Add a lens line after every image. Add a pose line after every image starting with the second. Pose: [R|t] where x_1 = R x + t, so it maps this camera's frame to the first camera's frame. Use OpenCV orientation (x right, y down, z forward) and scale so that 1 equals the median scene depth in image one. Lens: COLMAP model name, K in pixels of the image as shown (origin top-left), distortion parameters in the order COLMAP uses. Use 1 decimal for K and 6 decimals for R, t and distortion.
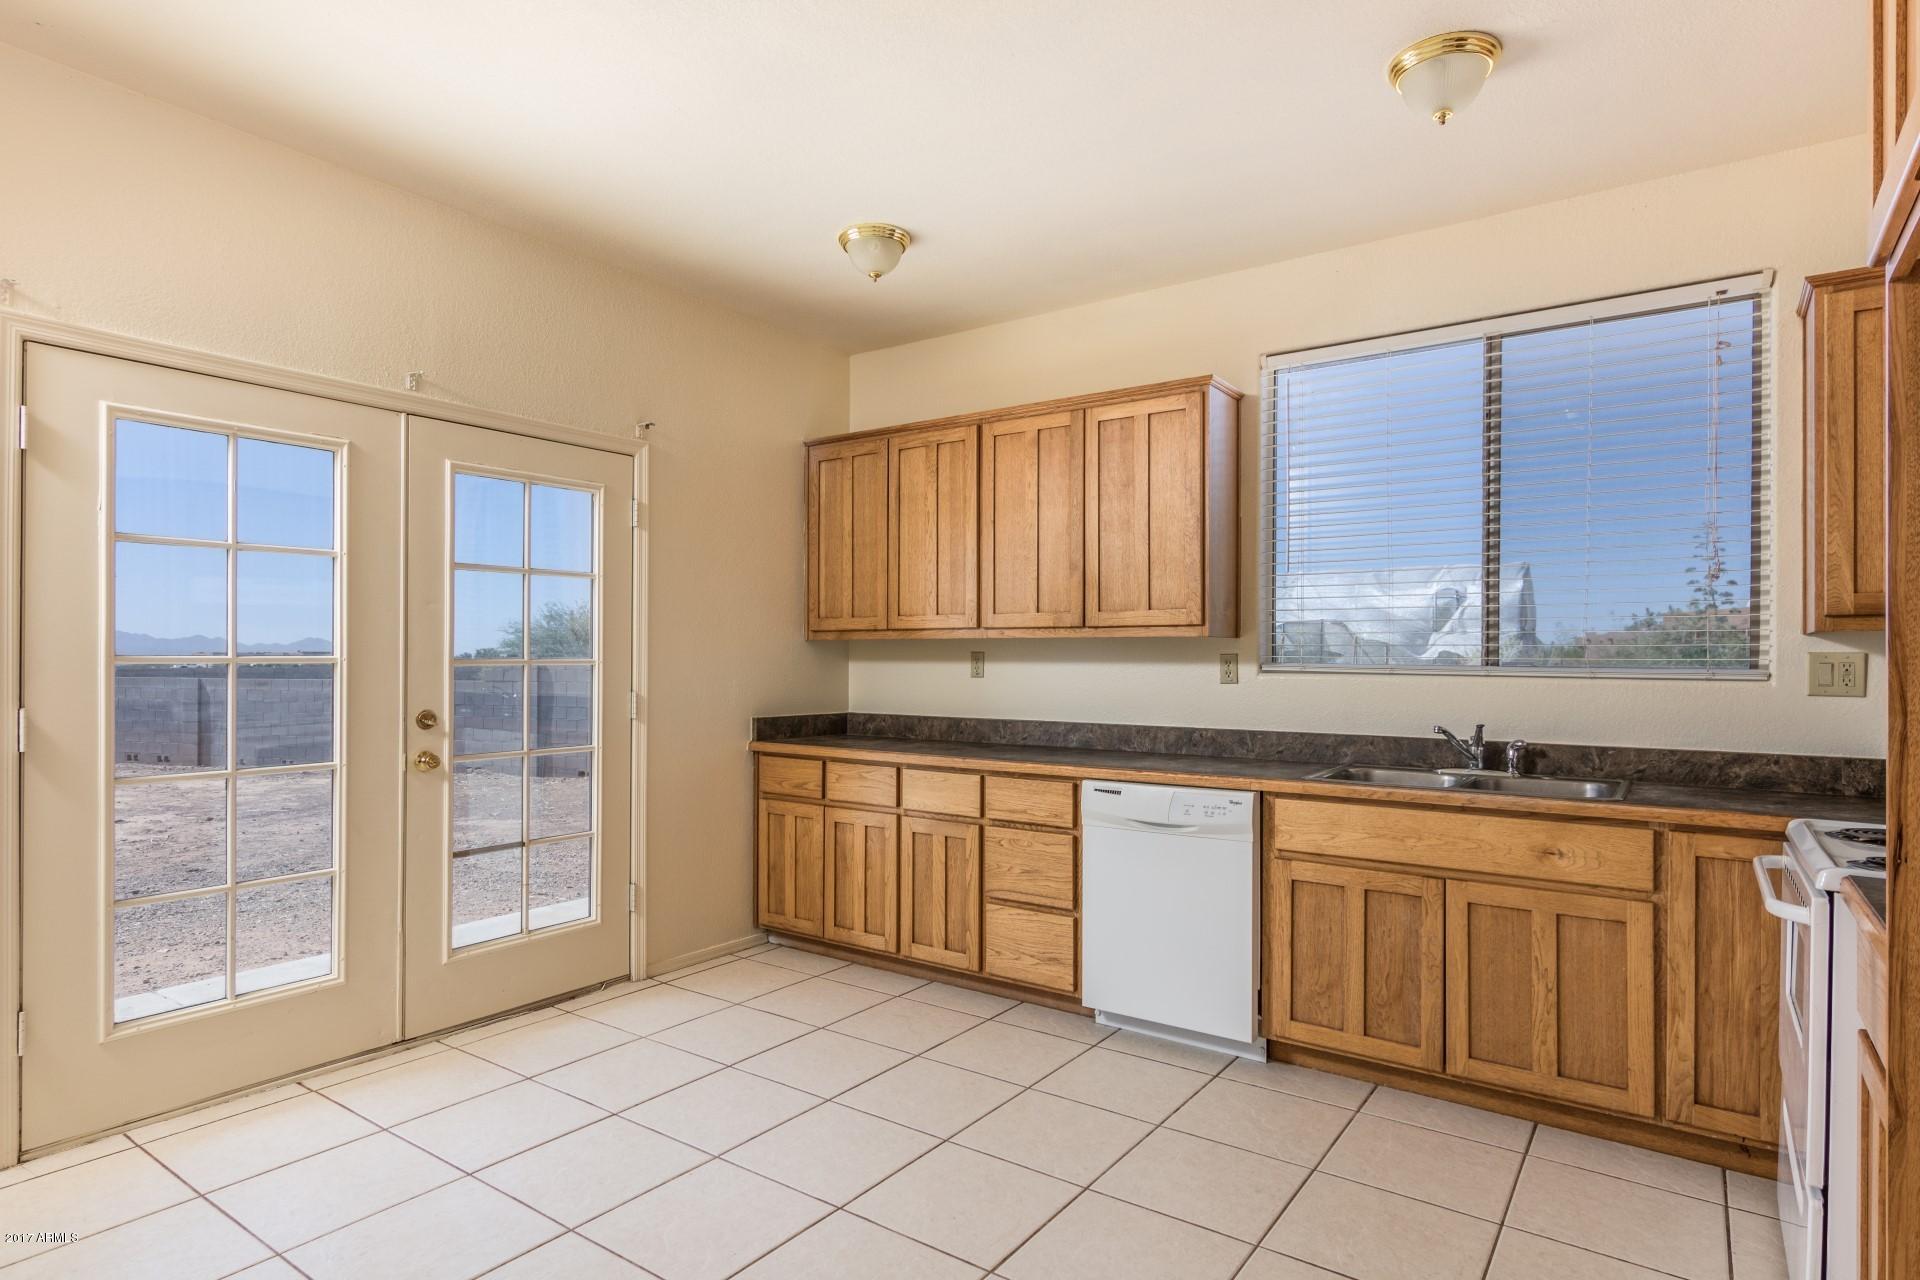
lens RADIAL K [[1044.4, 0, 961.9], [0, 1044.4, 643.1], [0, 0, 1]] dist [-0.001271, 0.000688]
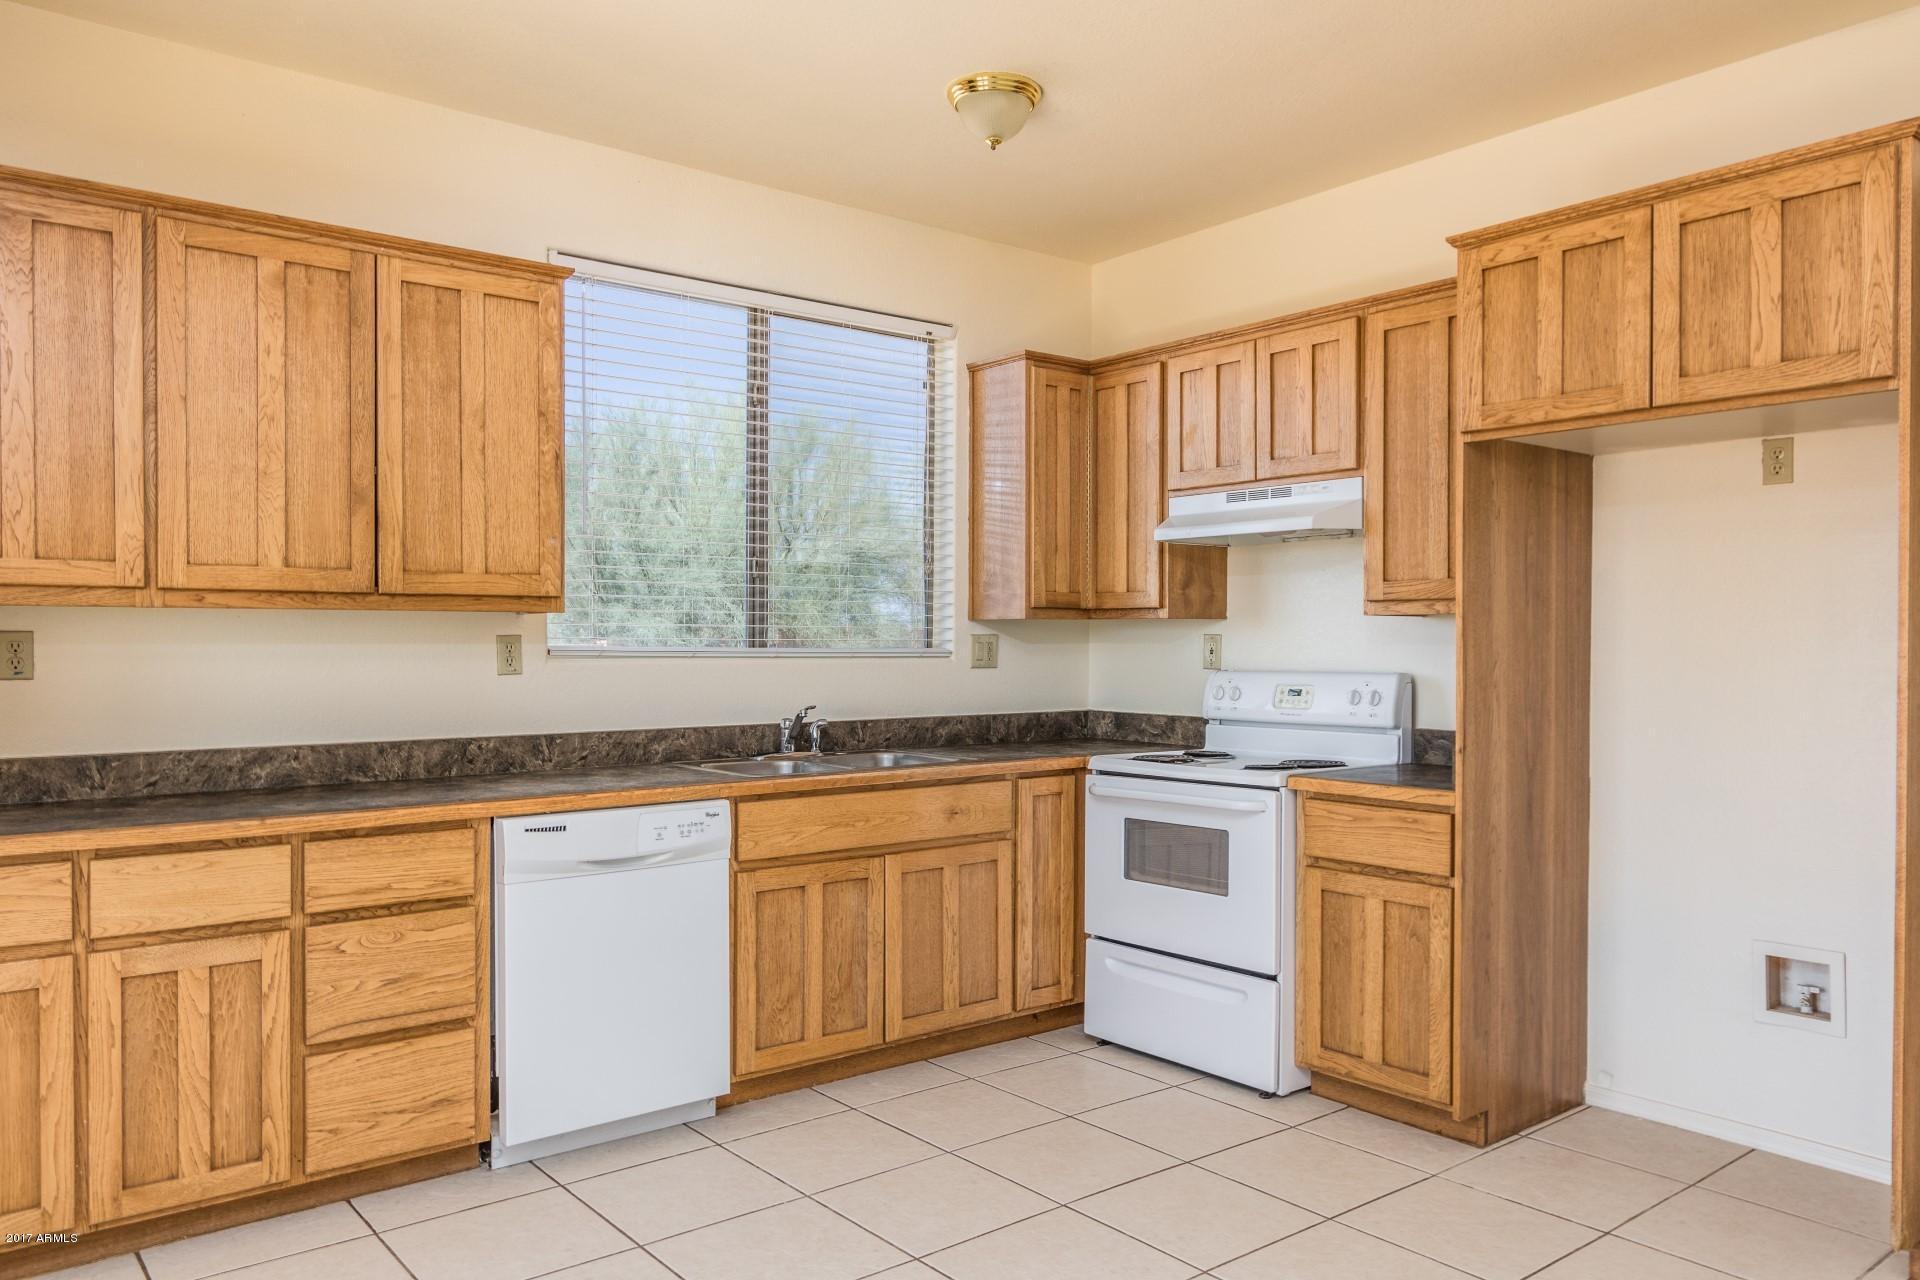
lens RADIAL K [[1353.1, 0, 963.2], [0, 1353.1, 649.9], [0, 0, 1]] dist [-0.026483, 0.007526]
pose [[0.260214, -0.009052, 0.965508, -0.648109], [-0.009491, 0.999884, 0.011932, 0.006693], [-0.965504, -0.012268, 0.260098, 0.475740]]
